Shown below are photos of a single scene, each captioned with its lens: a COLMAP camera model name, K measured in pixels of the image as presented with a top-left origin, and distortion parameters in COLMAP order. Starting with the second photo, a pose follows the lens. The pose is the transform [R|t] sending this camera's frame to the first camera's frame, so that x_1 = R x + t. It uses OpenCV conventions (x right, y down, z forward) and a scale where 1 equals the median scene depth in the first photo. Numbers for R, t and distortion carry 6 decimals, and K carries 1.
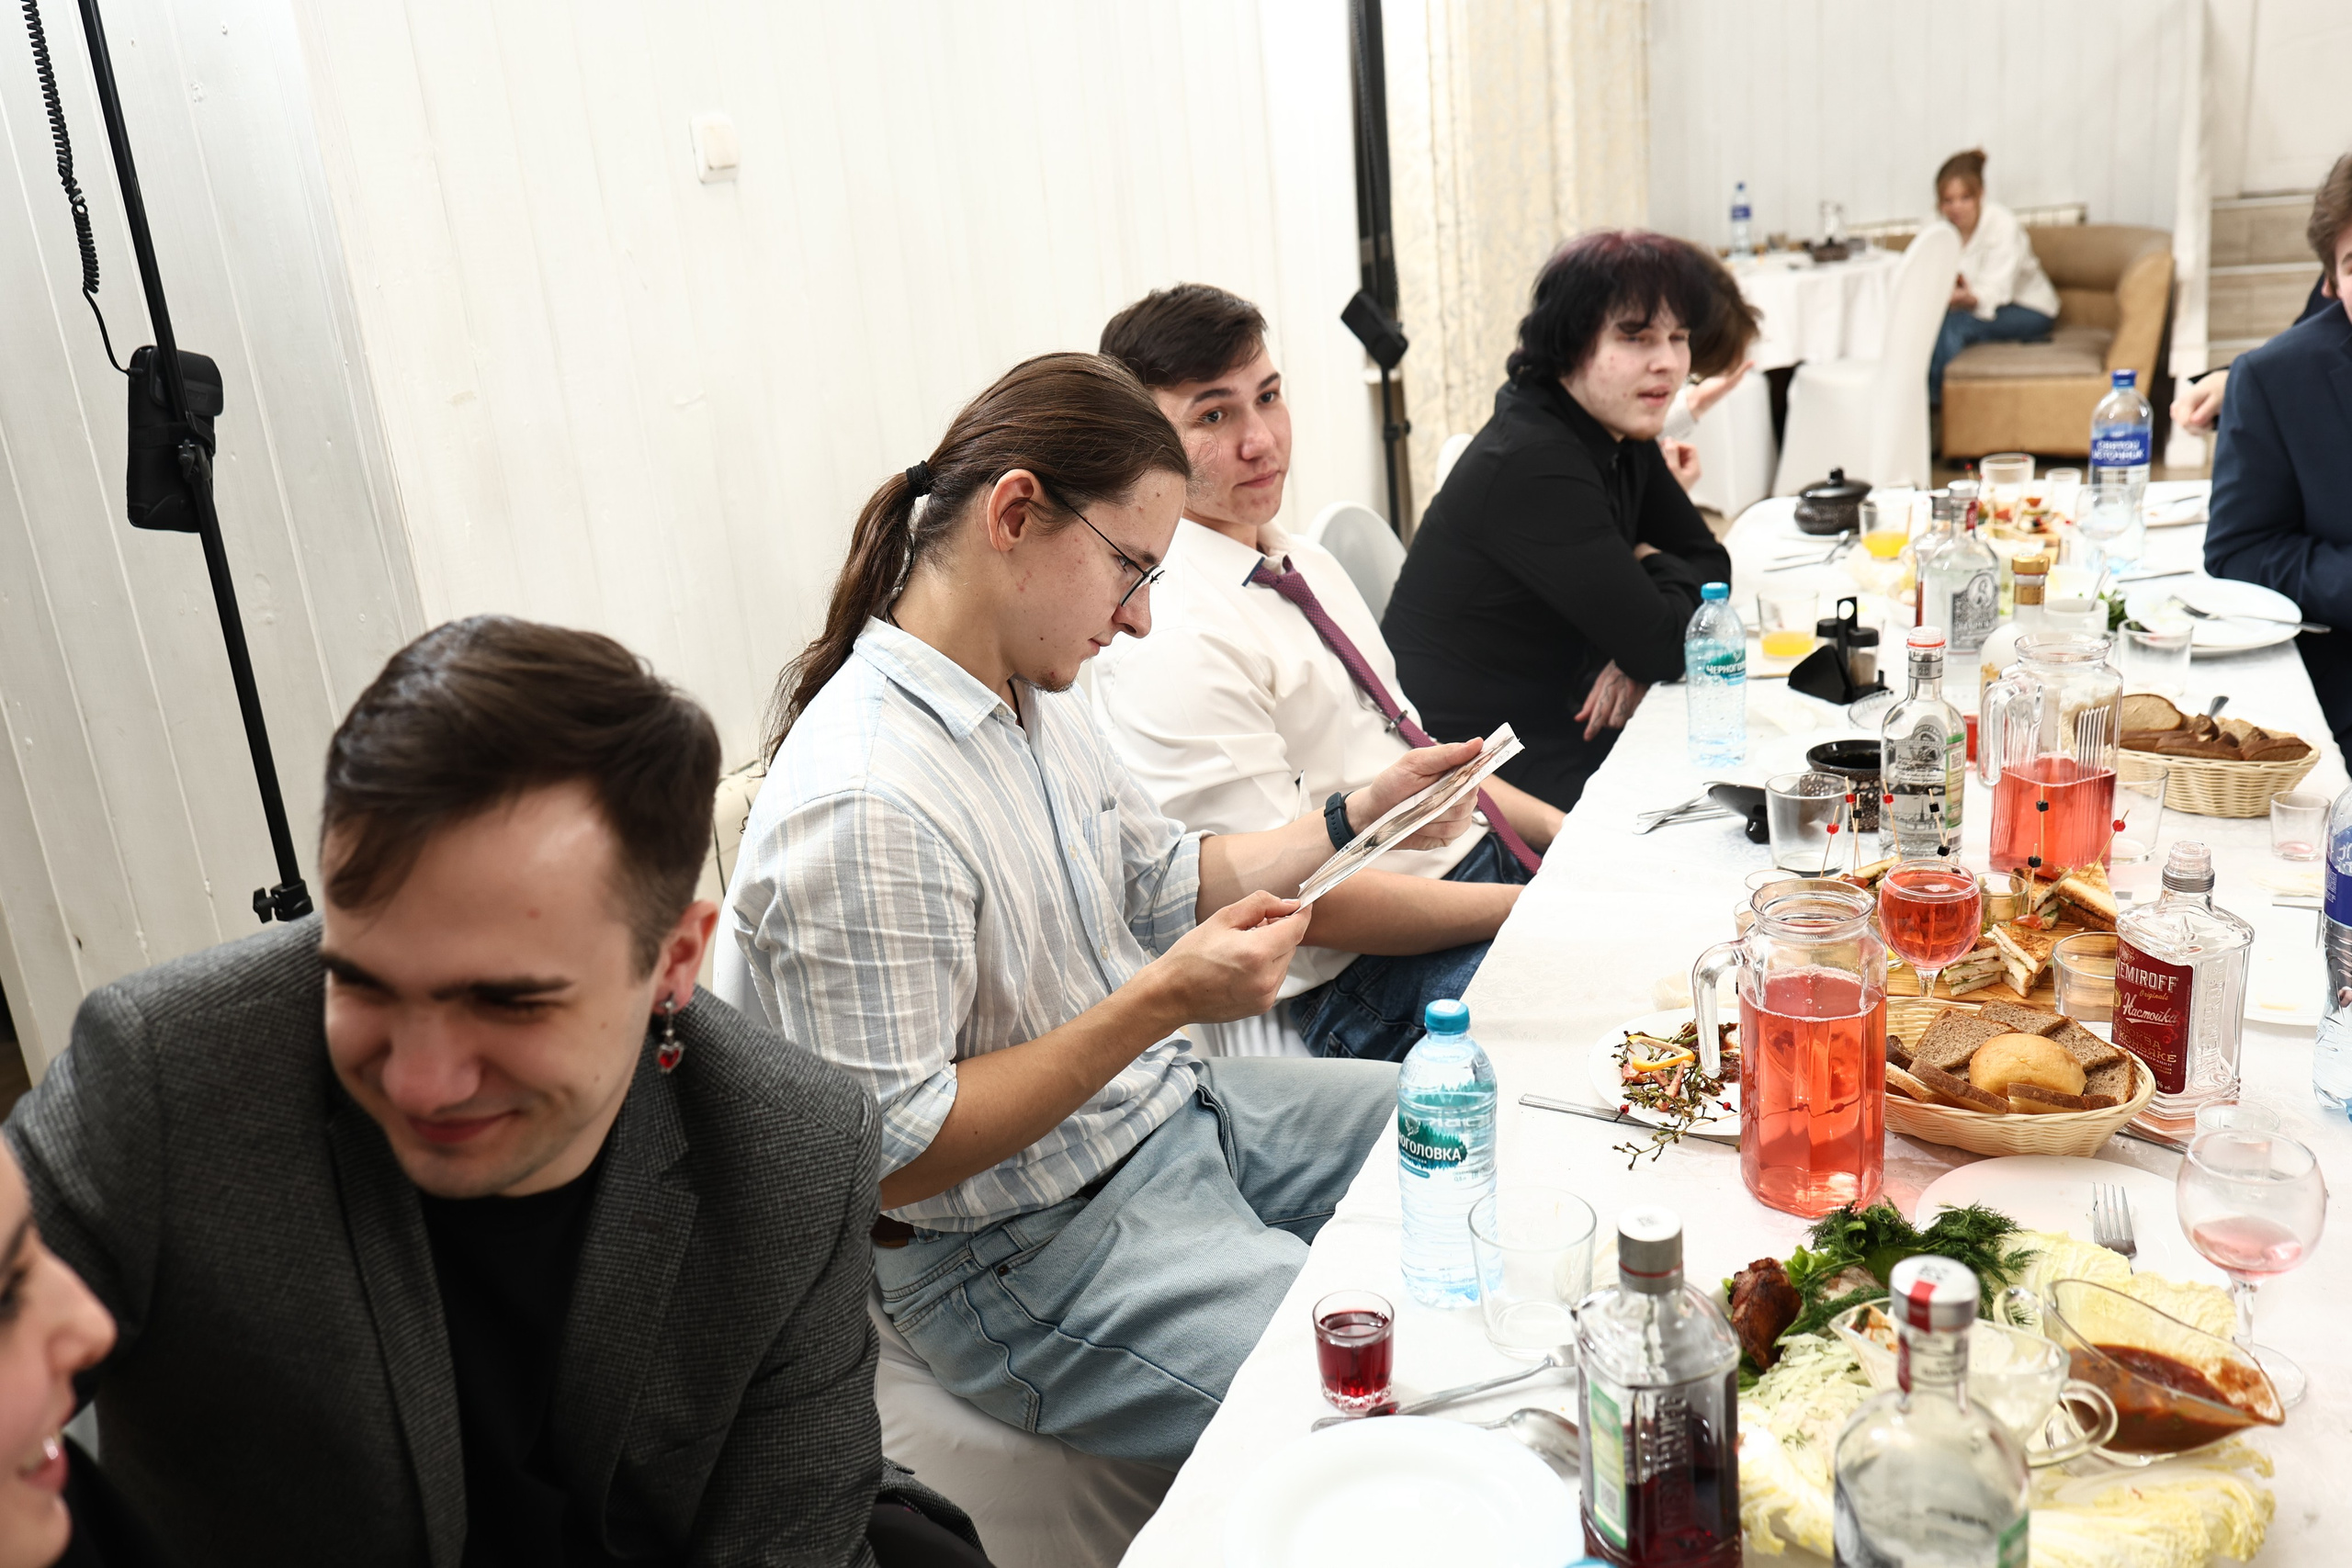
lens RADIAL K [[1963.6, 0, 1172.8], [0, 1963.6, 787.8], [0, 0, 1]] dist [0.013595, -0.001159]
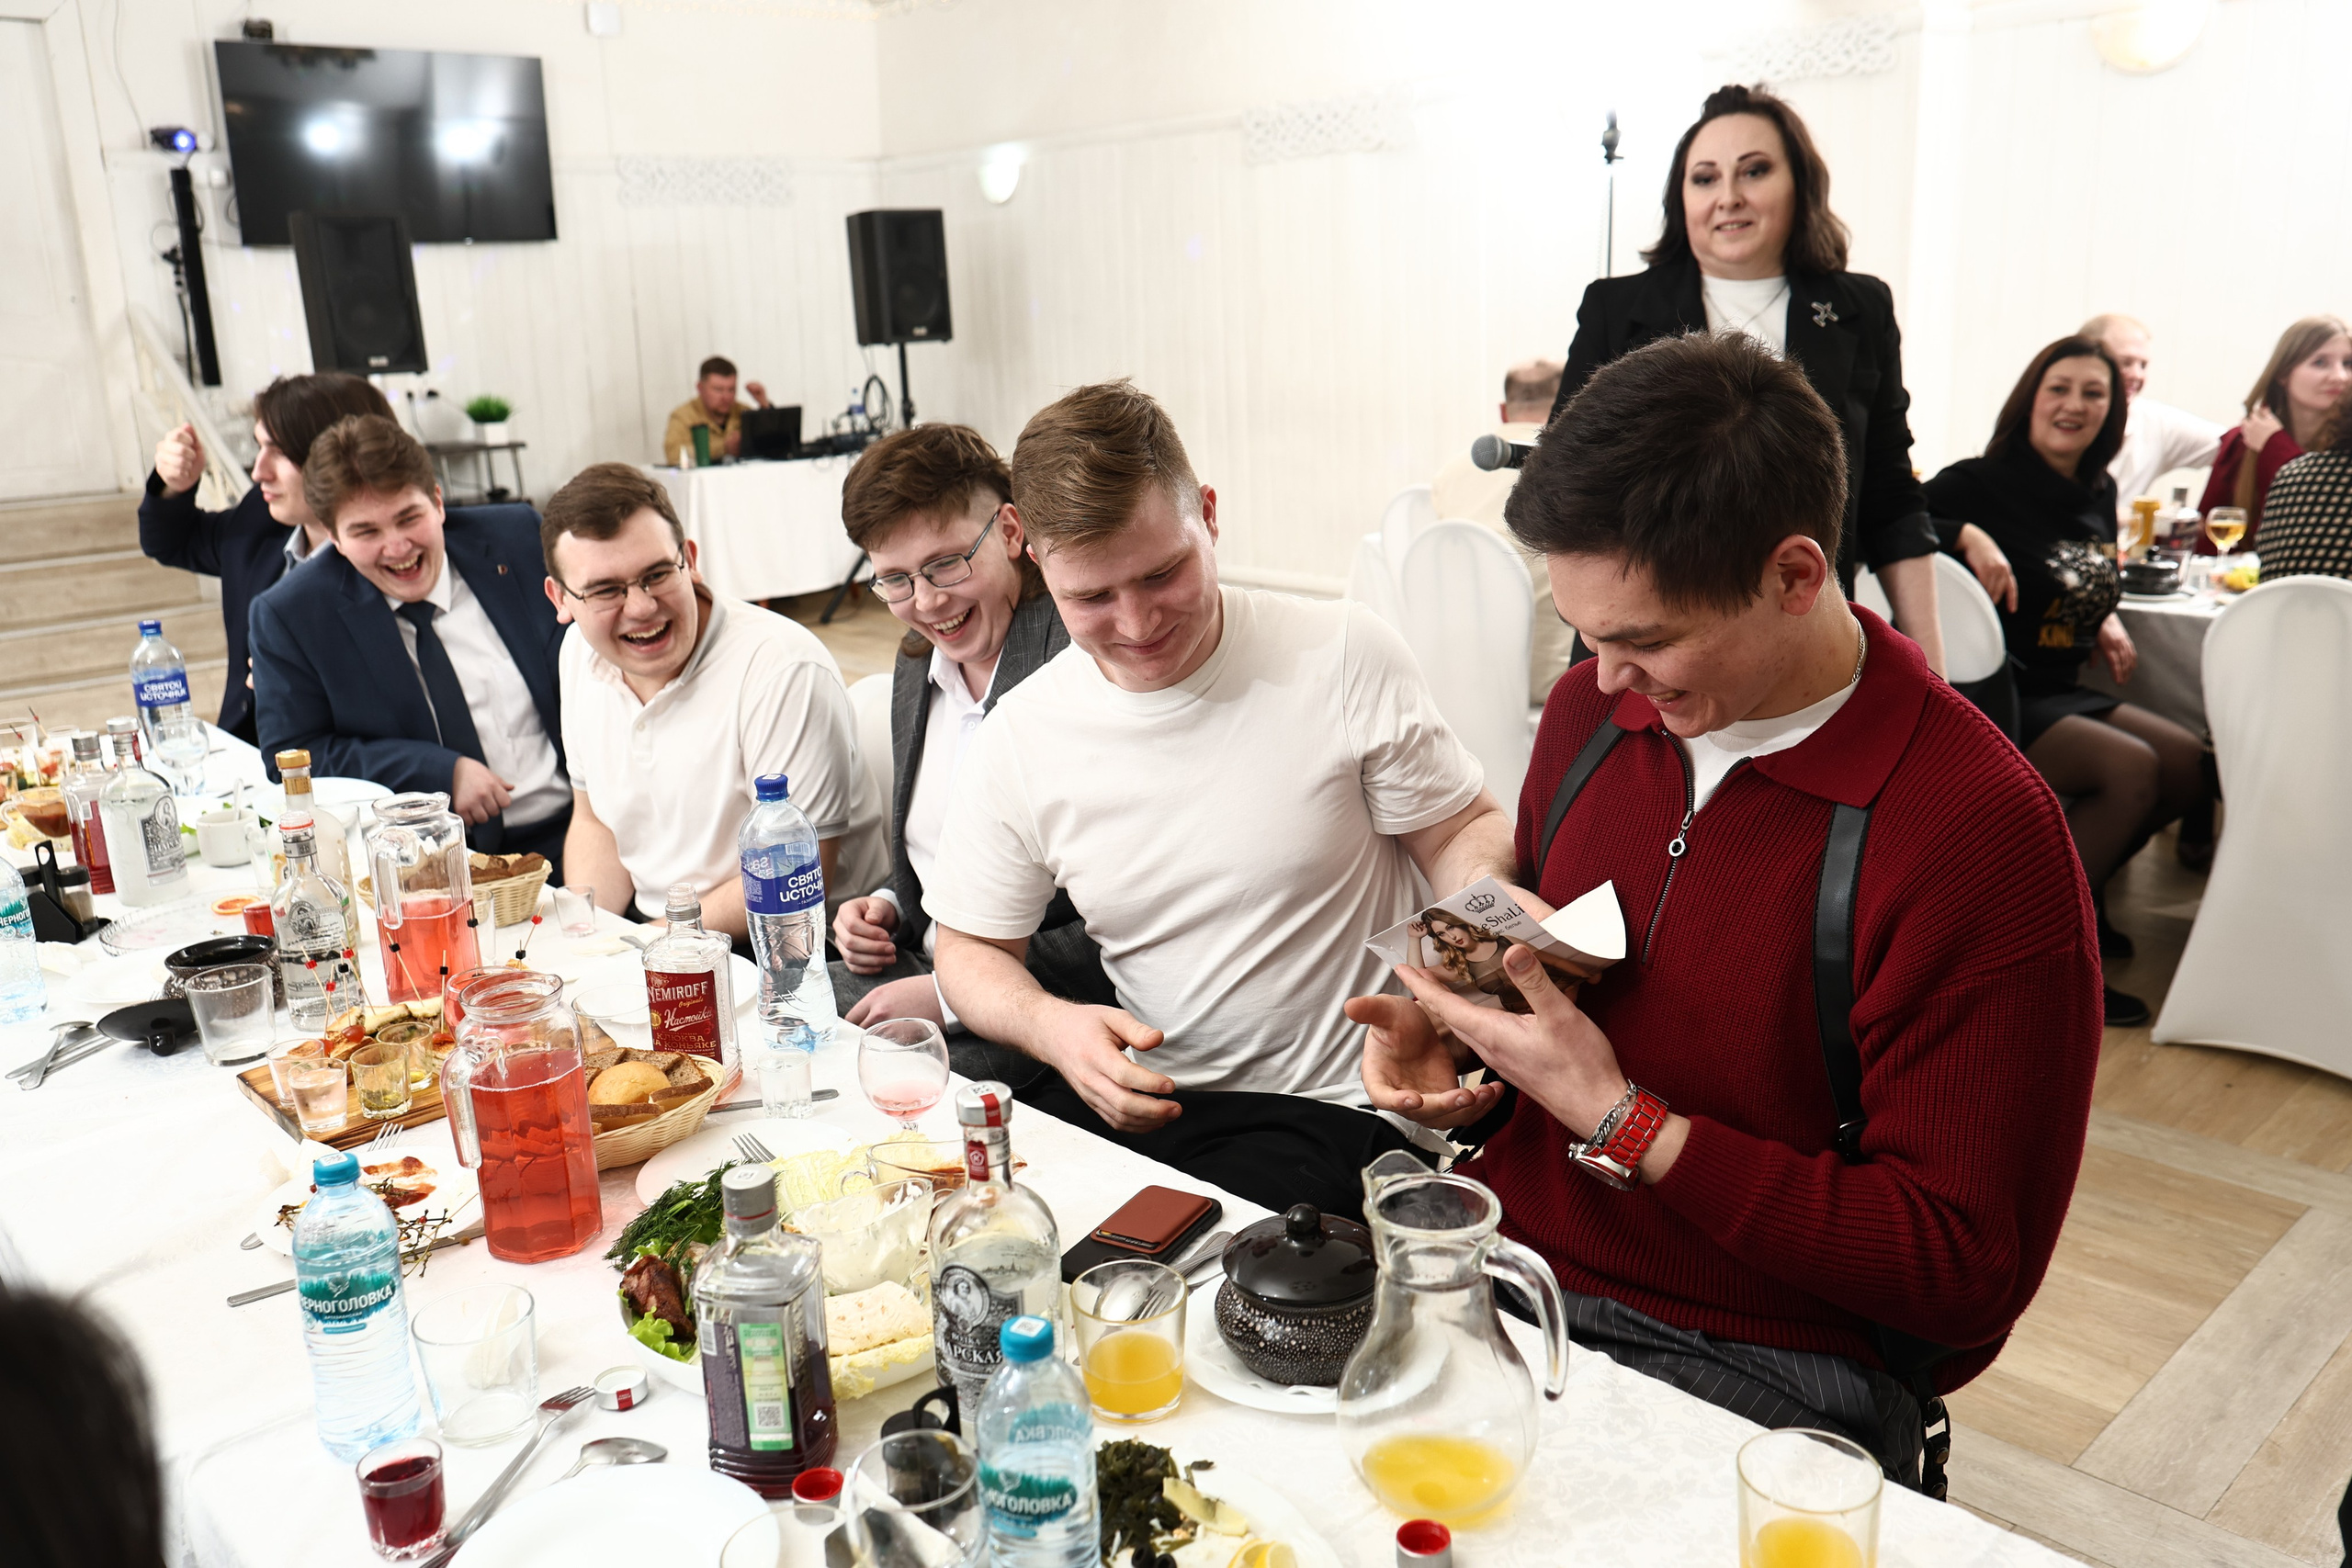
lens RADIAL K [[1967.8, 0, 1140.3], [0, 1967.8, 770.4], [0, 0, 1]] dist [-0.001349, -0.002218]
pose [[0.377502, -0.129677, 0.916884, -0.568610], [0.290375, 0.956783, 0.015766, 0.022621], [-0.879303, 0.260289, 0.398843, 0.161901]]
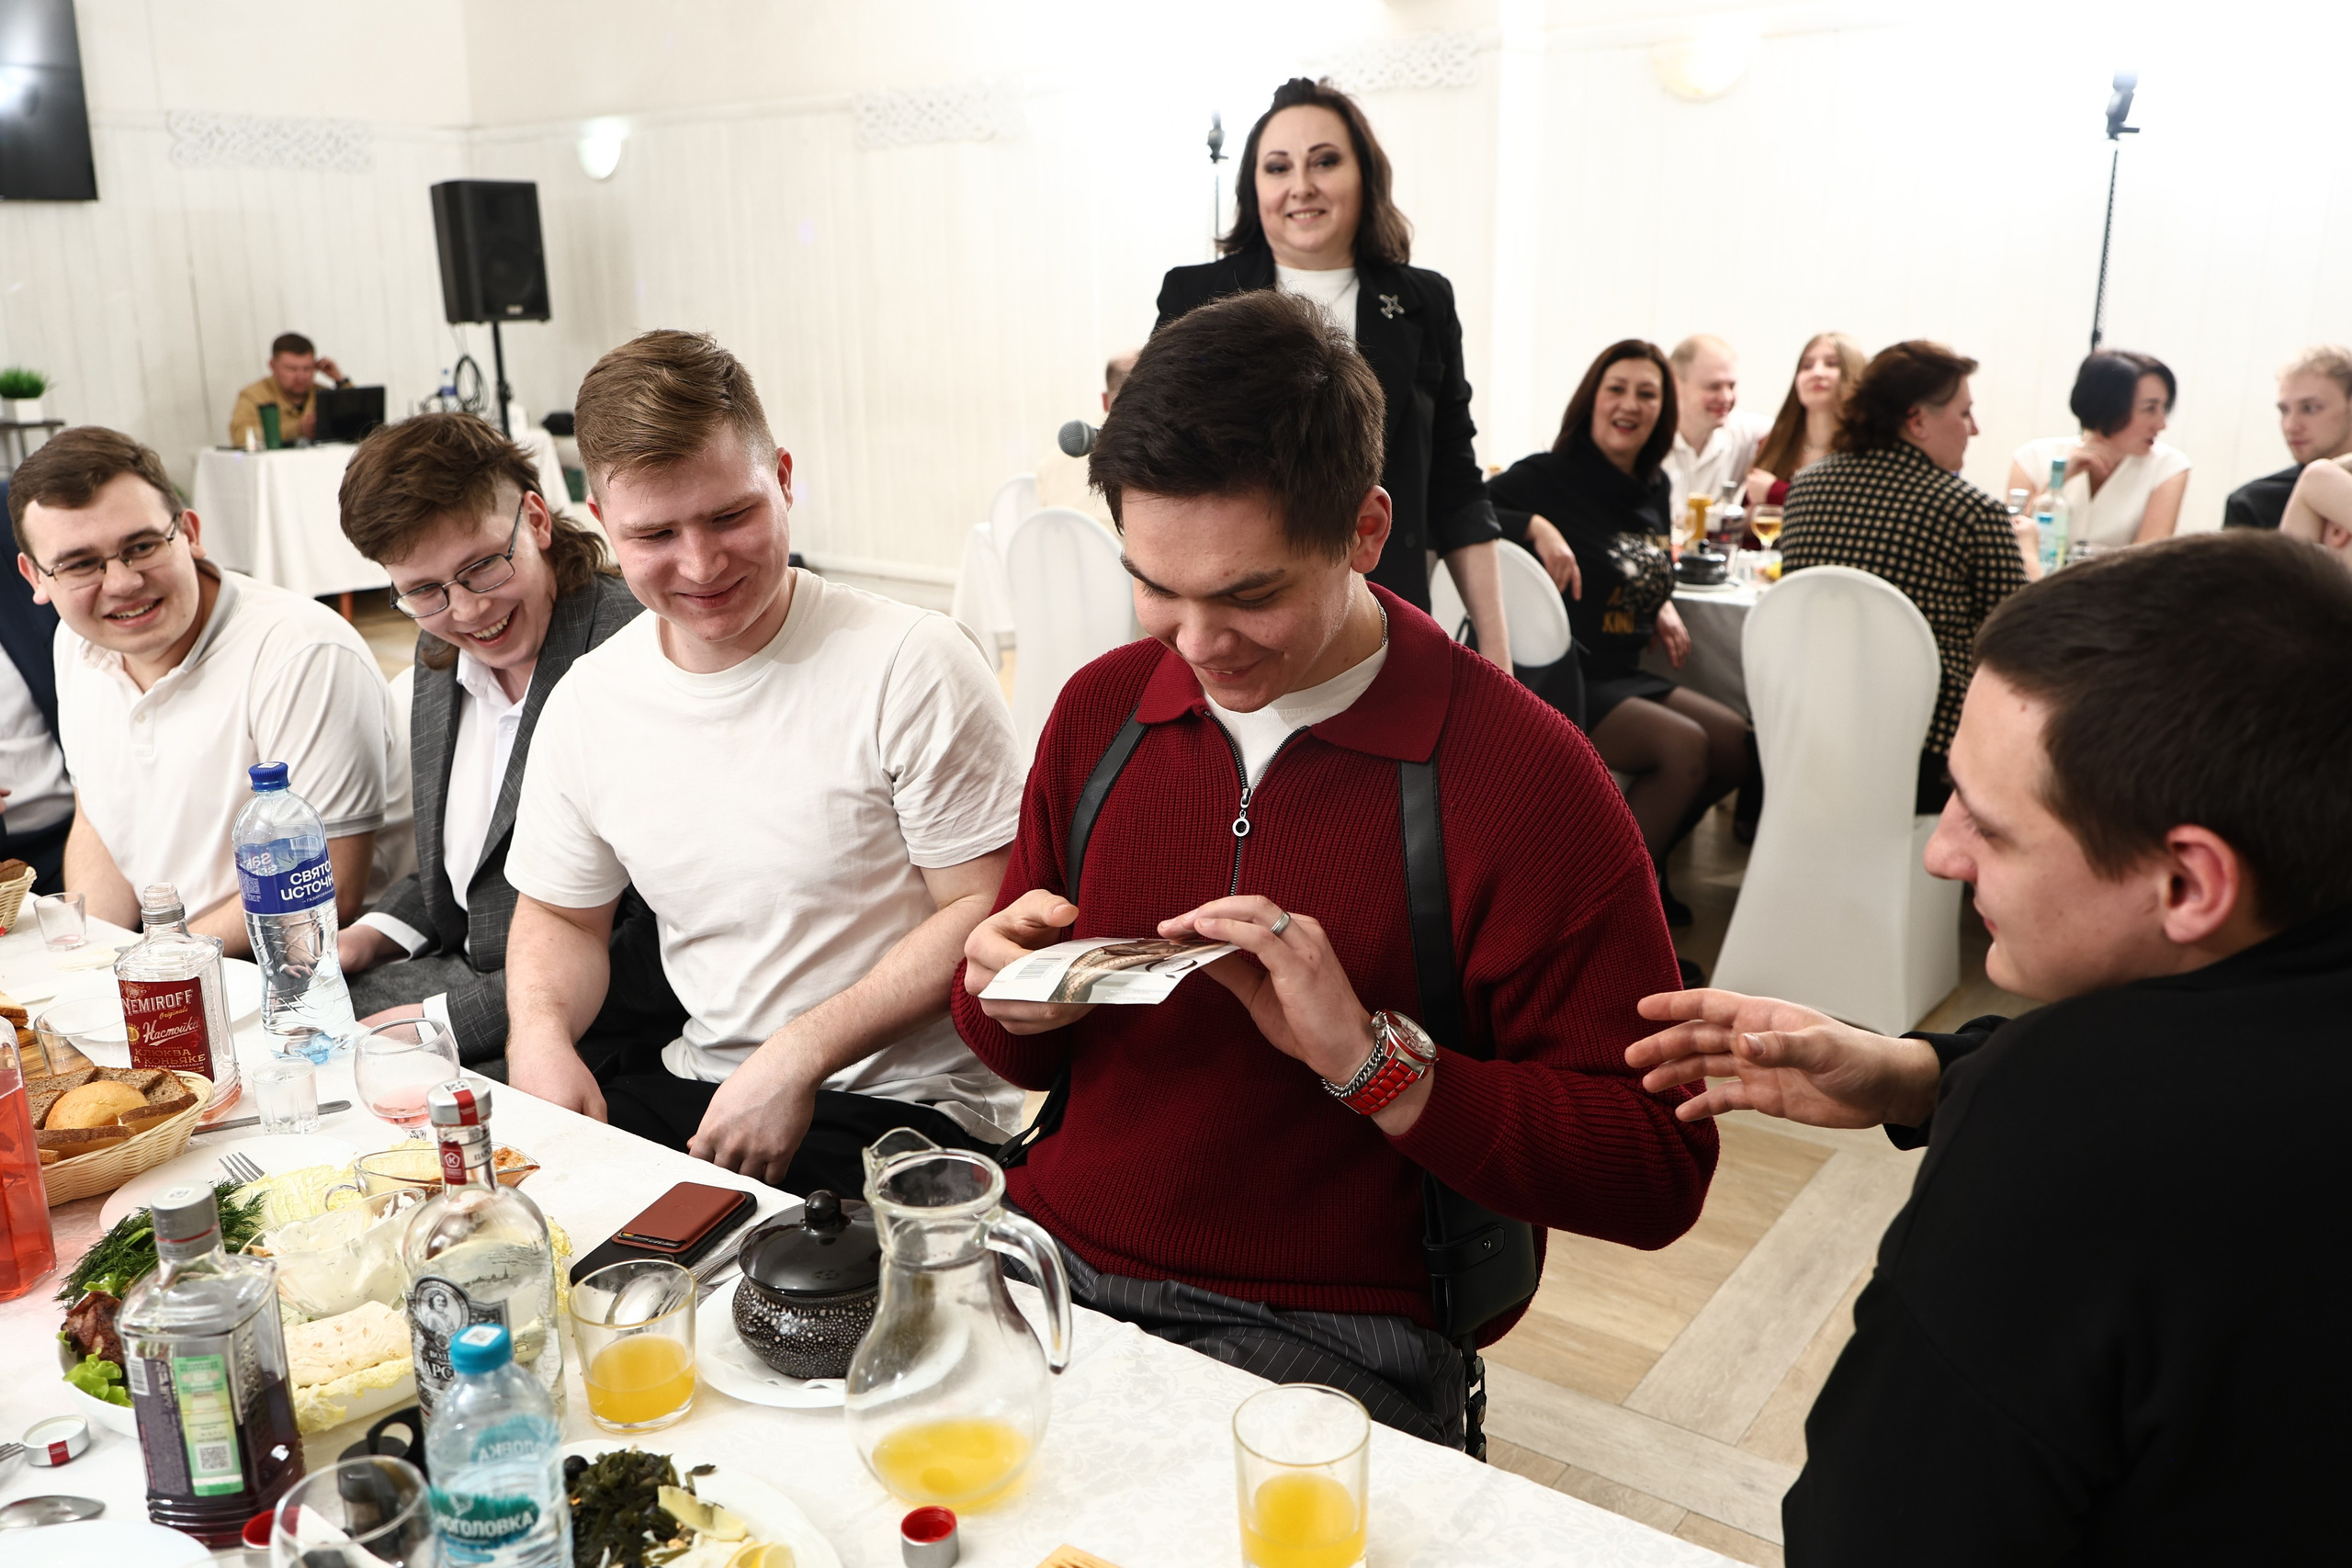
lens RADIAL K [[1963.6, 0, 1172.8], [0, 1963.6, 787.8], [0, 0, 1]] dist [0.013595, -0.001159]
pose [[0.194778, -0.141322, 0.970613, -0.523732], [0.297306, 0.951518, 0.078880, 0.059490], [-0.934703, 0.273205, 0.227351, 0.112796]]
